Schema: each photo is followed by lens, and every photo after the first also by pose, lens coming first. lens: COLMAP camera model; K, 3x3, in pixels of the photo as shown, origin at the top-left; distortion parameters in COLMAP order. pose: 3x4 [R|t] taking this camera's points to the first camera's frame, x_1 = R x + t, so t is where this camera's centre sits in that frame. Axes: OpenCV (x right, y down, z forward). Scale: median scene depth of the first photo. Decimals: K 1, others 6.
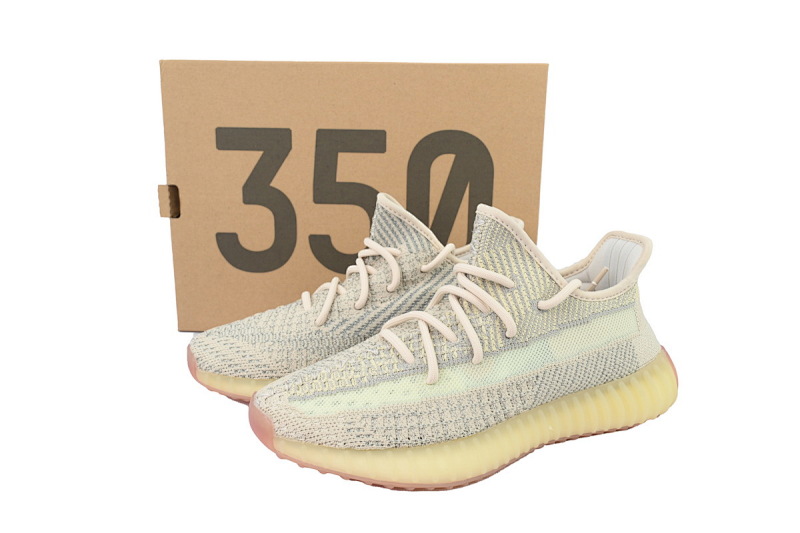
lens RADIAL K [[632.0, 0, 398.5], [0, 632.0, 266.3], [0, 0, 1]] dist [0.057095, 0.001116]
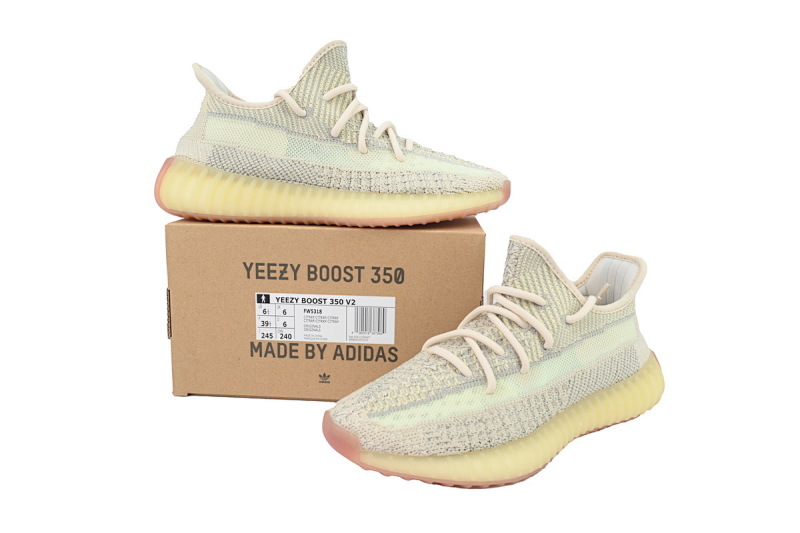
lens RADIAL K [[632.0, 0, 401.6], [0, 632.0, 267.7], [0, 0, 1]] dist [0.057095, 0.001116]
pose [[0.980362, -0.028026, 0.195207, -0.307653], [0.027541, 0.999607, 0.005196, -0.049379], [-0.195276, 0.000282, 0.980748, -0.088835]]
